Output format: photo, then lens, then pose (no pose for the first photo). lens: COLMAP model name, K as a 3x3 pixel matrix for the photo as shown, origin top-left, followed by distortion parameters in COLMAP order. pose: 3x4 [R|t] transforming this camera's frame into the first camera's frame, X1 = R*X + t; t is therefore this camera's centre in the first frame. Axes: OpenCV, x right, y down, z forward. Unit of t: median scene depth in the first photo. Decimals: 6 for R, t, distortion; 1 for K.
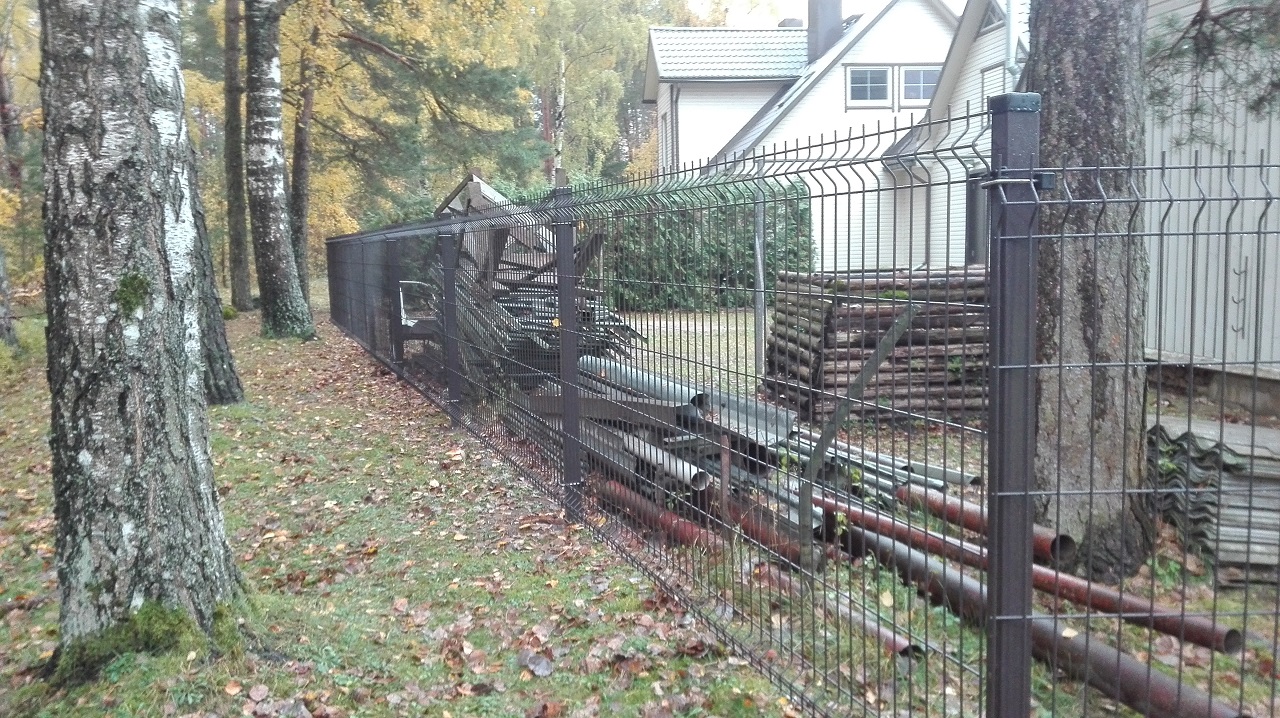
lens RADIAL K [[1071.5, 0, 657.8], [0, 1071.5, 356.3], [0, 0, 1]] dist [0.138201, -0.236424]
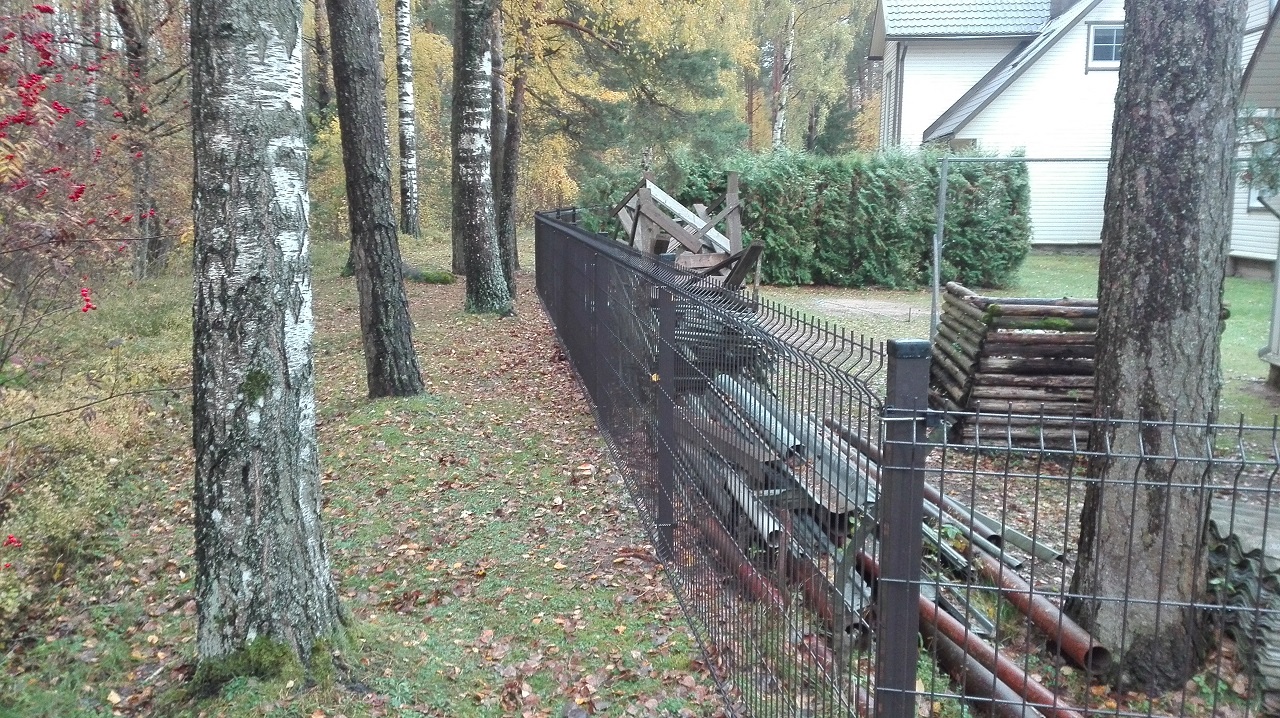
lens RADIAL K [[1071.5, 0, 657.8], [0, 1071.5, 356.3], [0, 0, 1]] dist [0.138201, -0.236424]
pose [[0.977401, 0.060805, -0.202459, 0.153006], [-0.050507, 0.997172, 0.055651, -0.138058], [0.205270, -0.044167, 0.977708, -0.069271]]
